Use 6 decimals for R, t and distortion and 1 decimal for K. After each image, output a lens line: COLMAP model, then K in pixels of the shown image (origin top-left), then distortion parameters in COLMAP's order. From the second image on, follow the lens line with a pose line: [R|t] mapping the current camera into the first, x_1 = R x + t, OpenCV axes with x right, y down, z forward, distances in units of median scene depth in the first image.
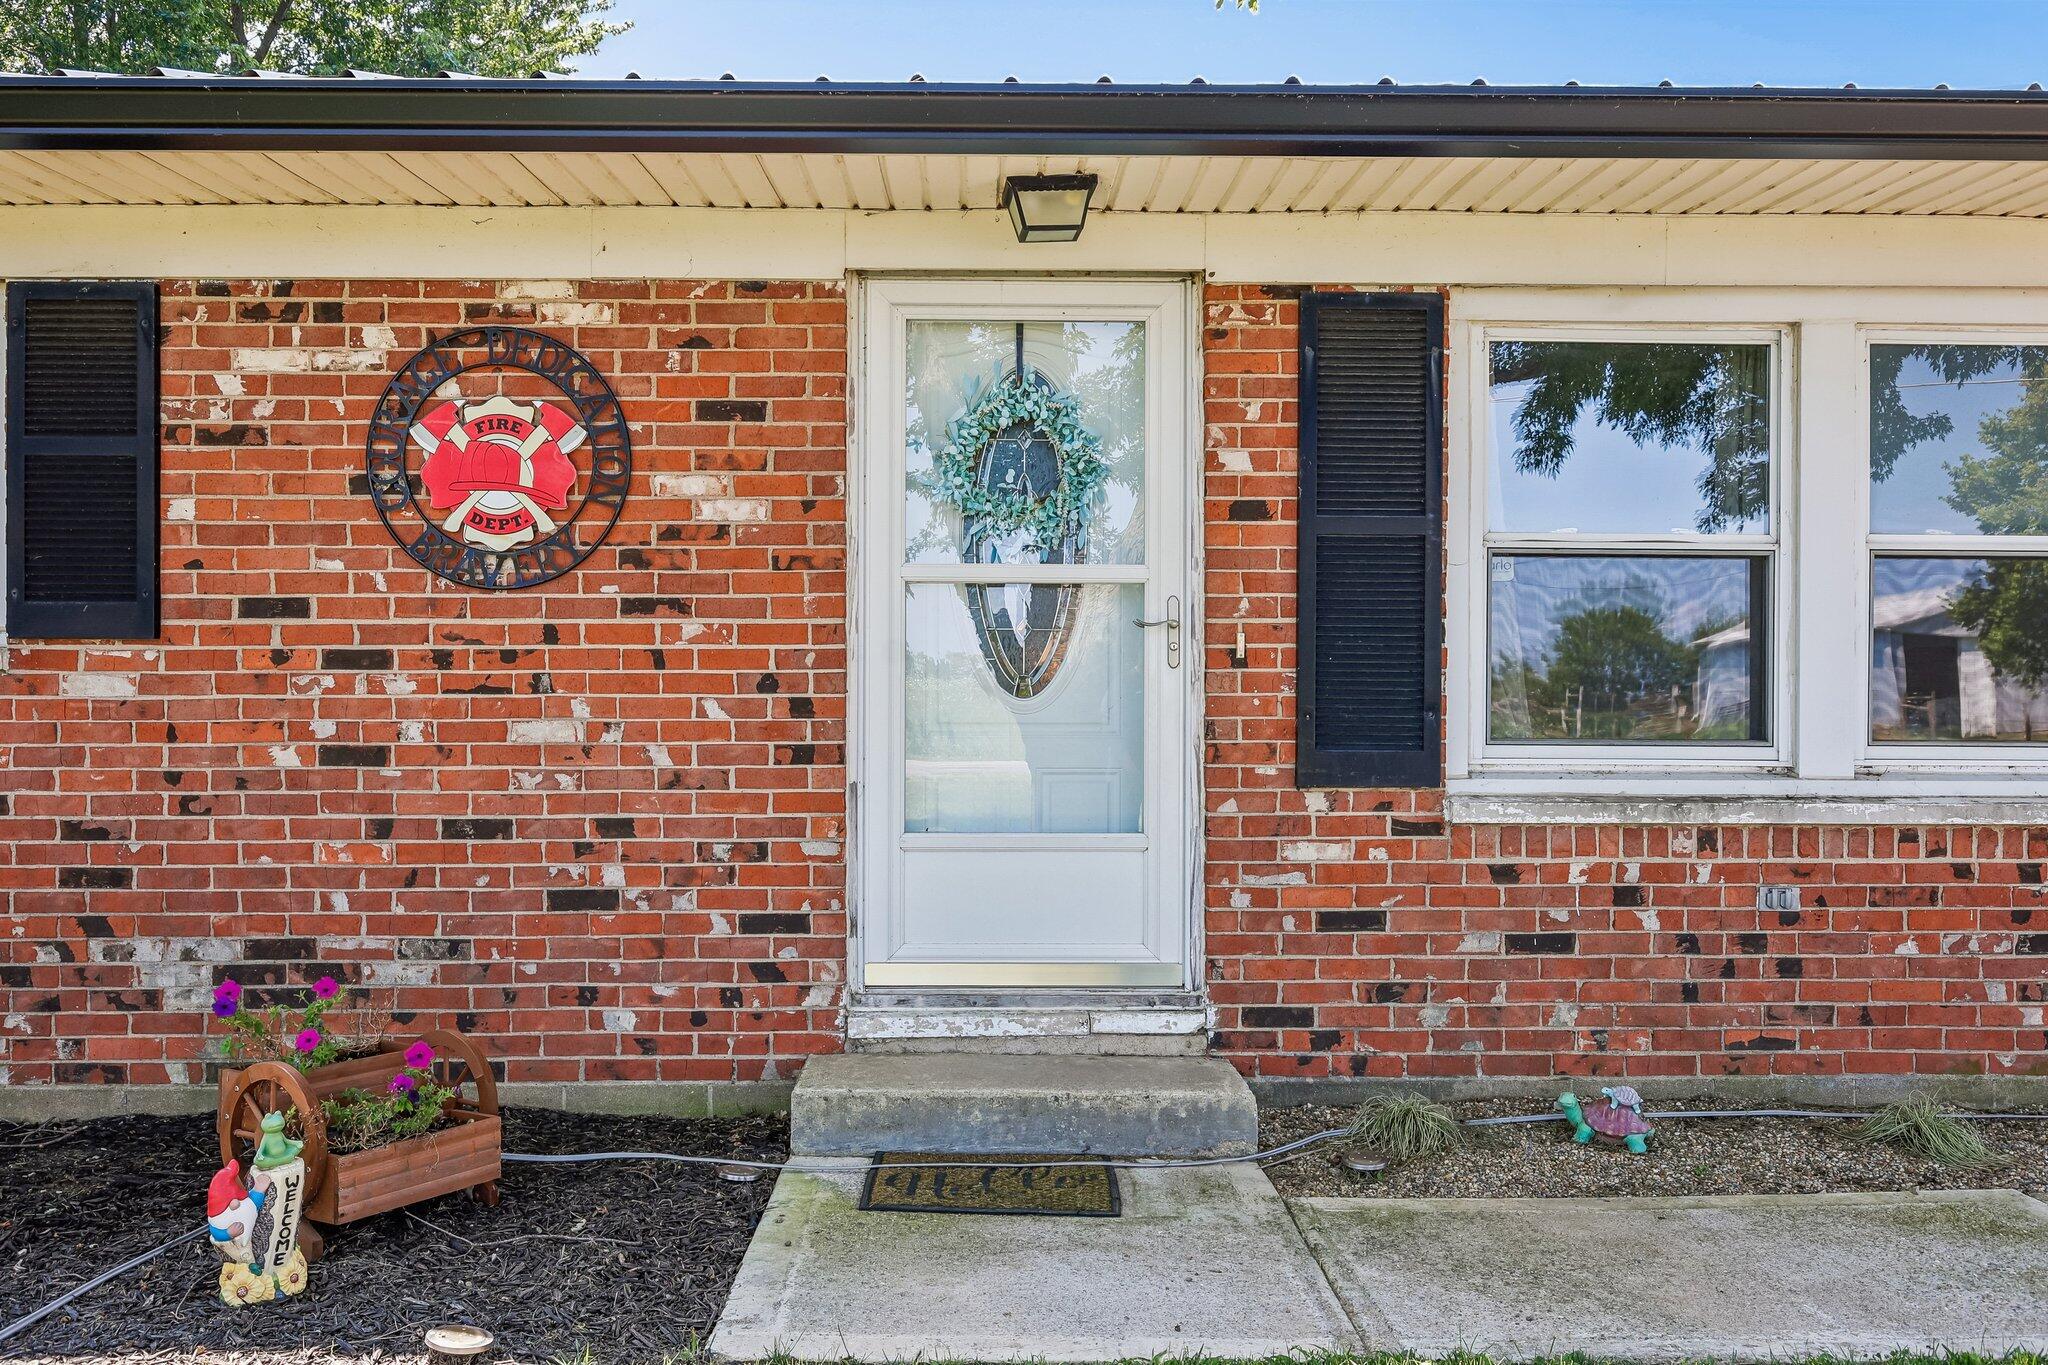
lens RADIAL K [[1709.5, 0, 1024.0], [0, 1709.5, 682.5], [0, 0, 1]] dist [0.009344, -0.006387]
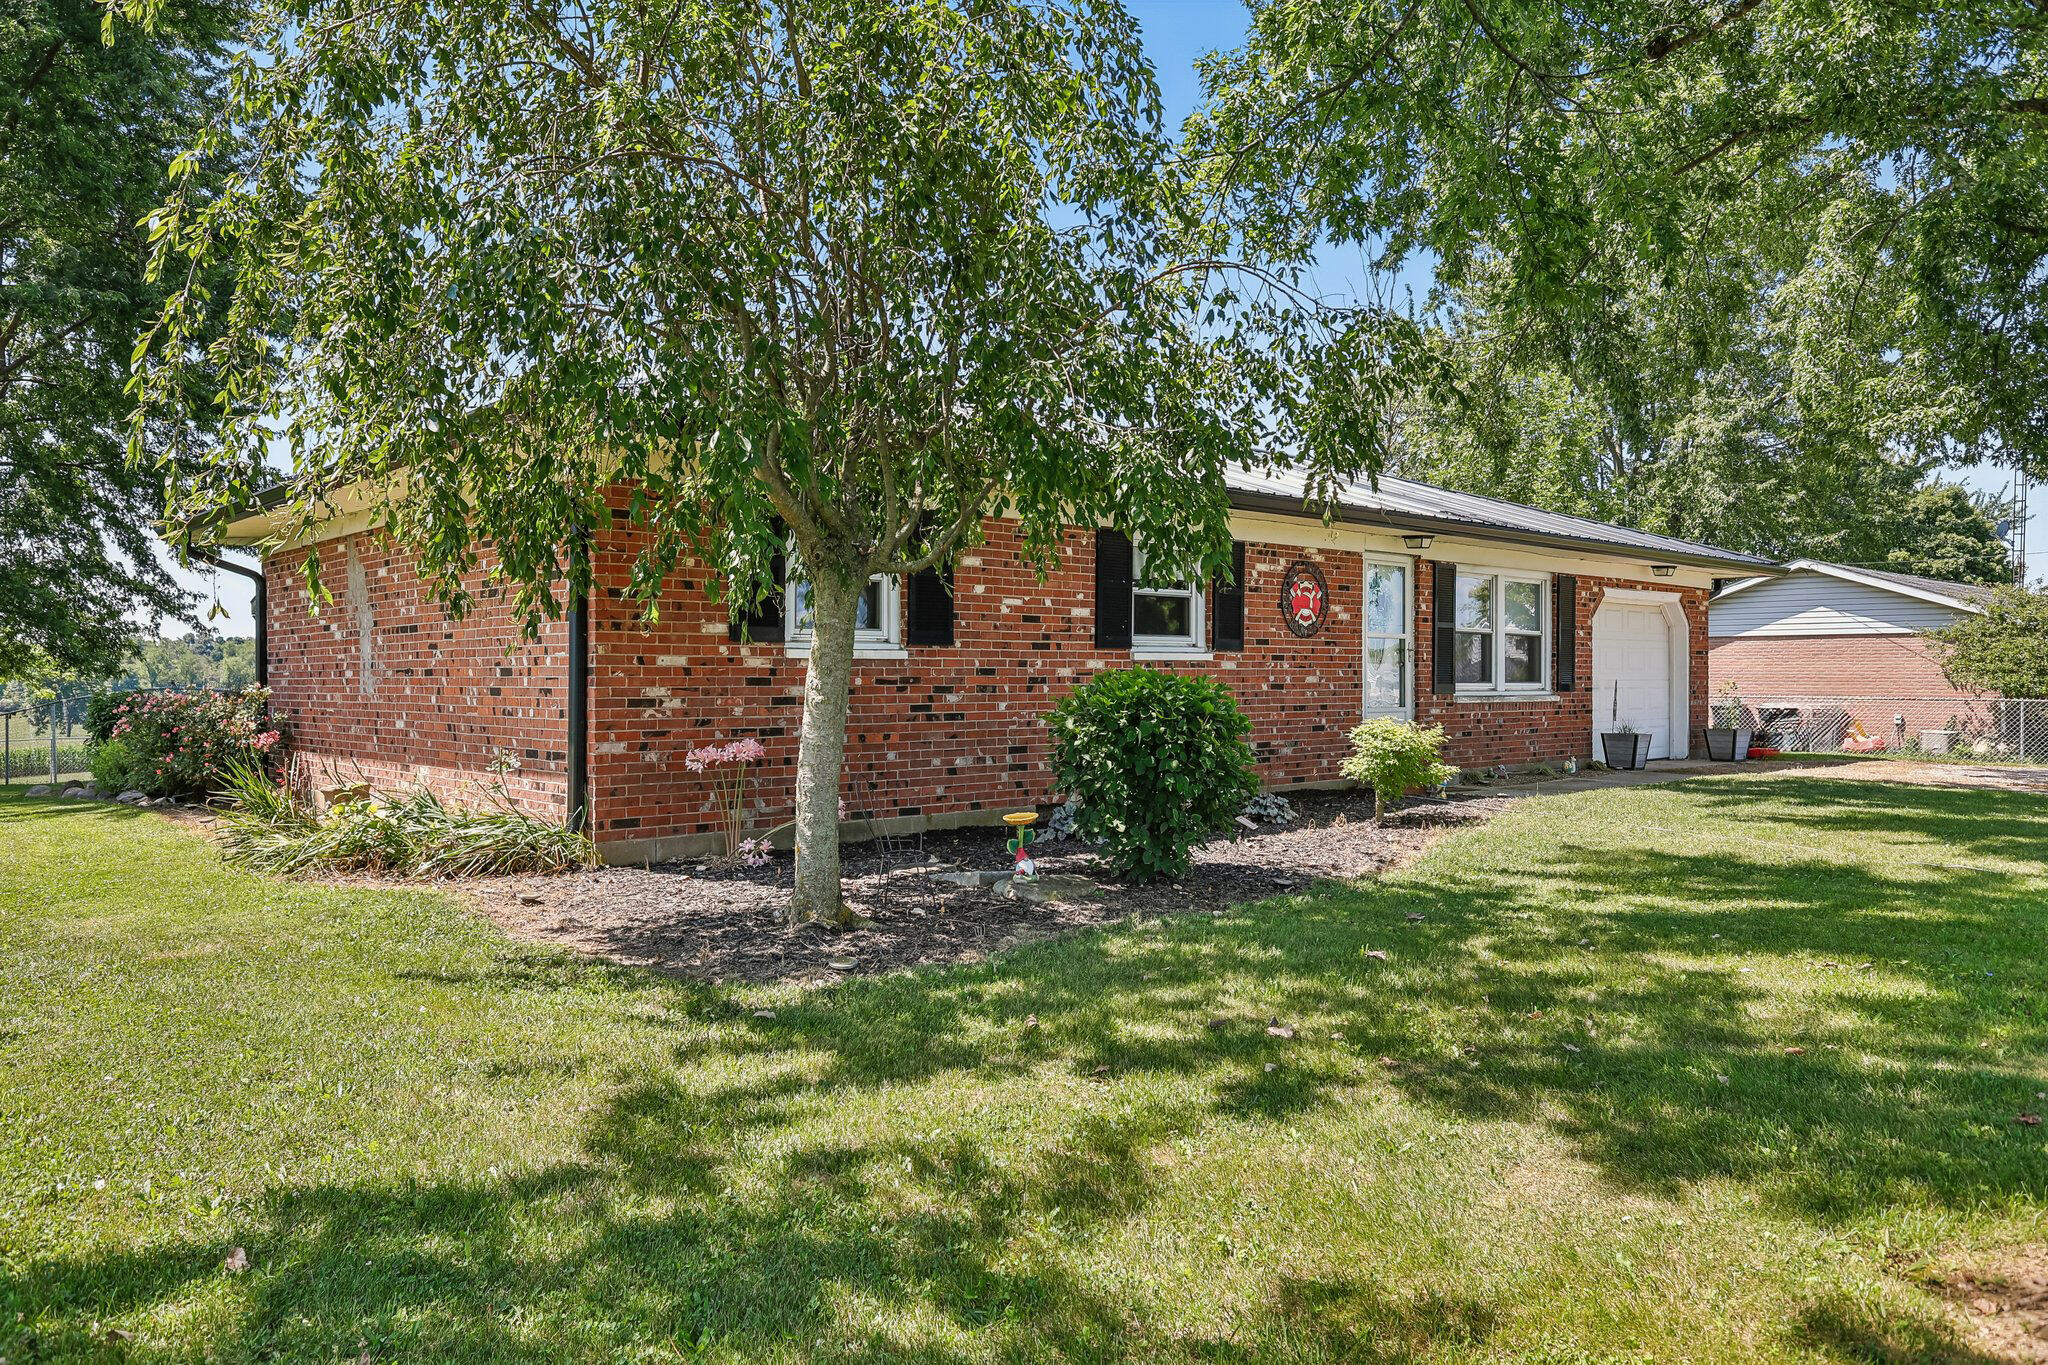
lens RADIAL K [[1387.0, 0, 1024.0], [0, 1387.0, 682.5], [0, 0, 1]] dist [0.008475, 0.000861]
pose [[0.756347, -0.003044, 0.654164, -2.531638], [0.001339, 0.999994, 0.003105, 0.025544], [-0.654170, -0.001472, 0.756346, -0.723458]]
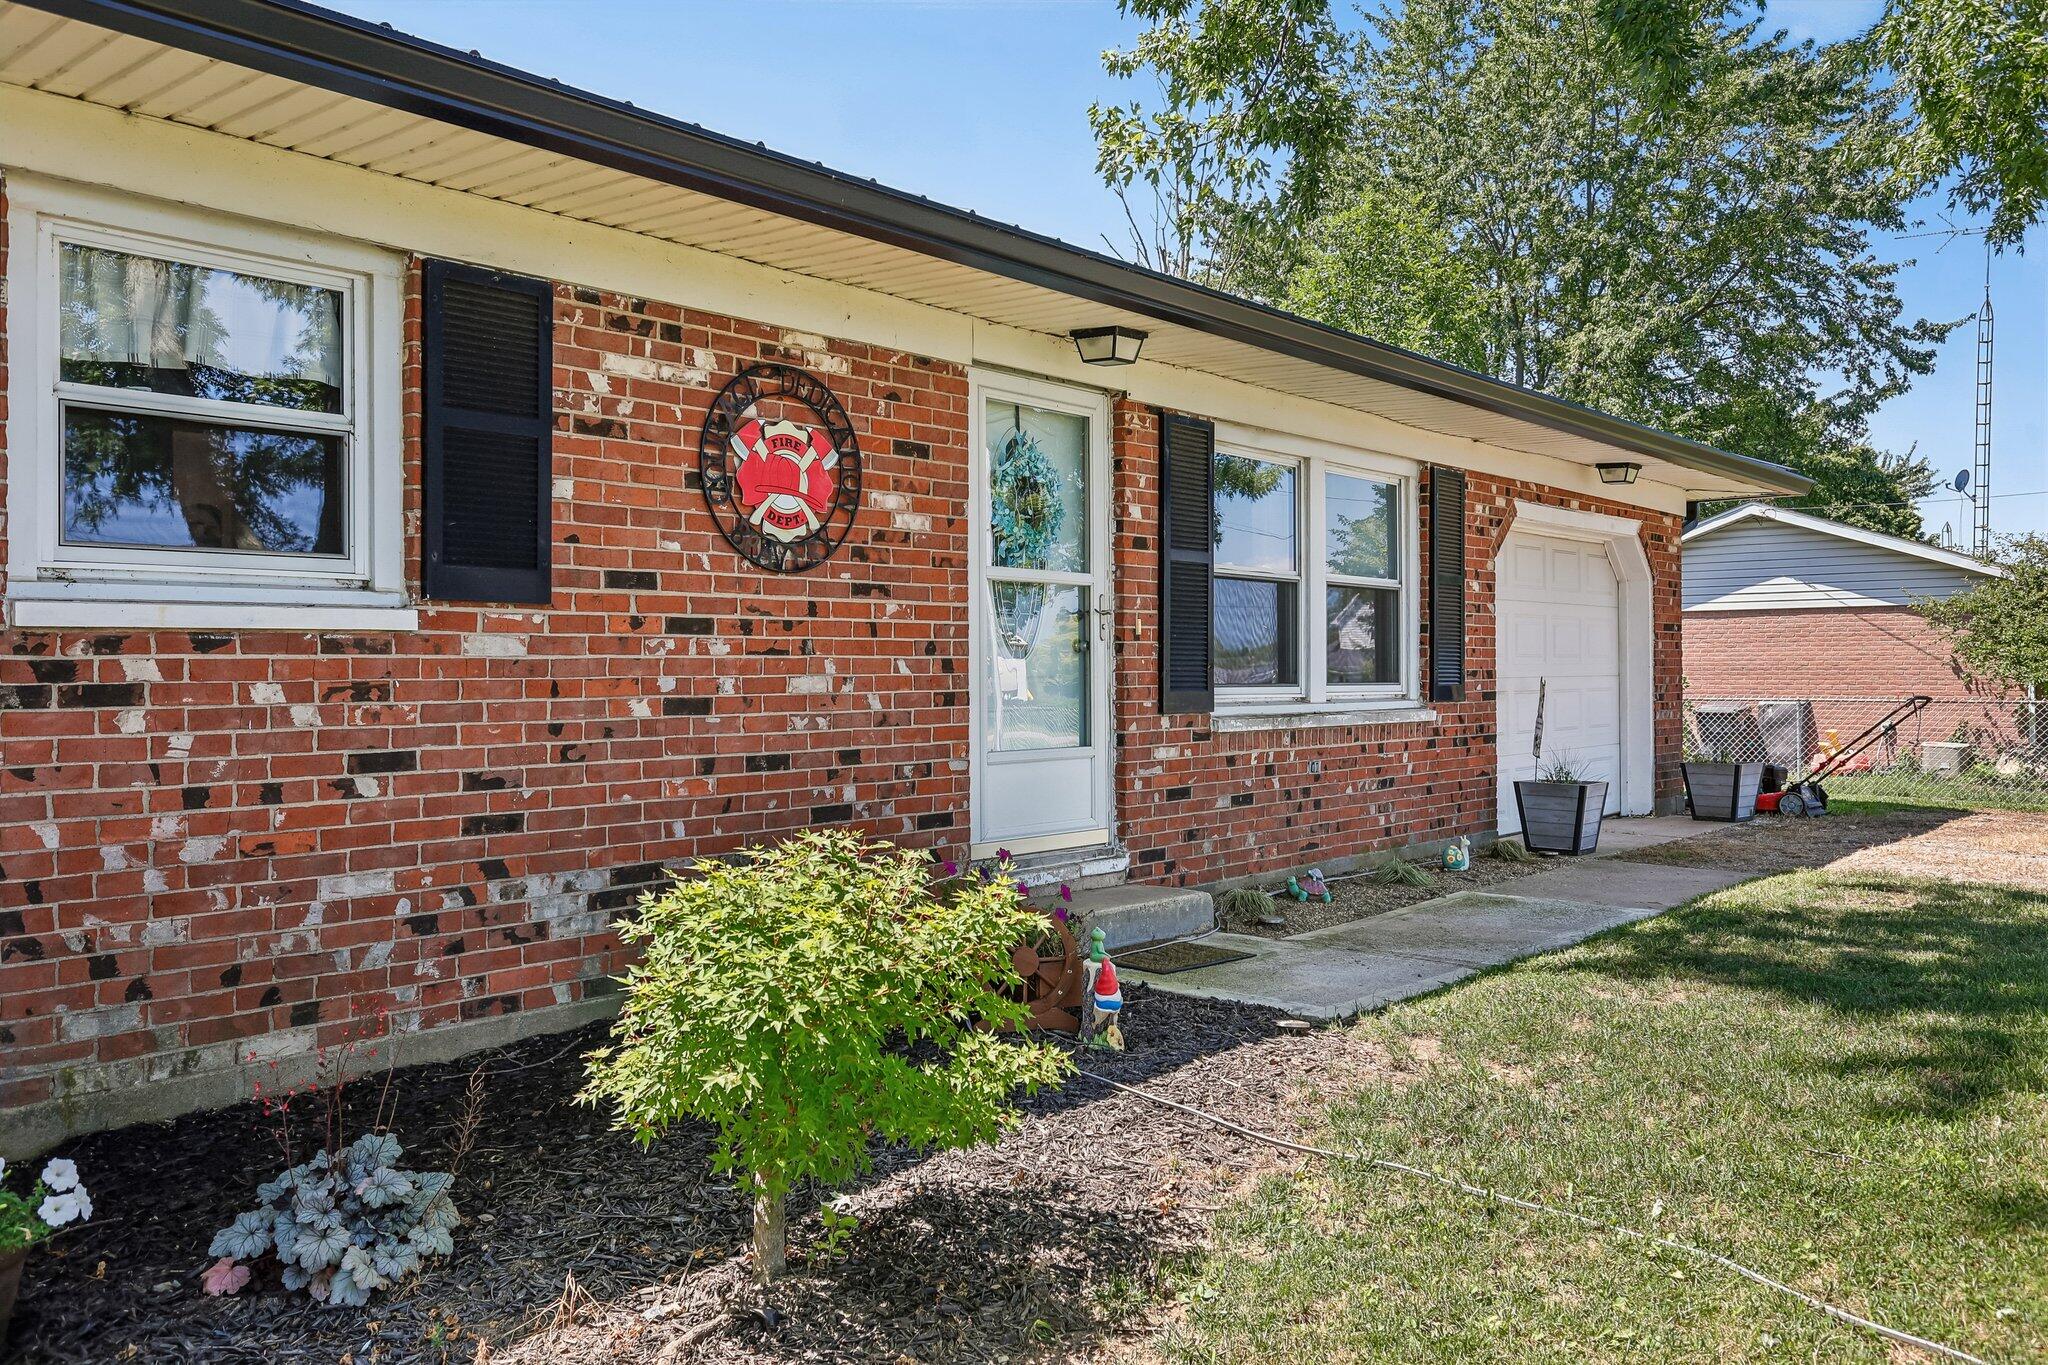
lens RADIAL K [[1567.1, 0, 1035.6], [0, 1567.1, 671.6], [0, 0, 1]] dist [0.006054, 0.004803]
pose [[0.668988, -0.004482, 0.743260, -1.040913], [0.005550, 0.999984, 0.001036, 0.018699], [-0.743252, 0.003432, 0.669002, 0.086037]]
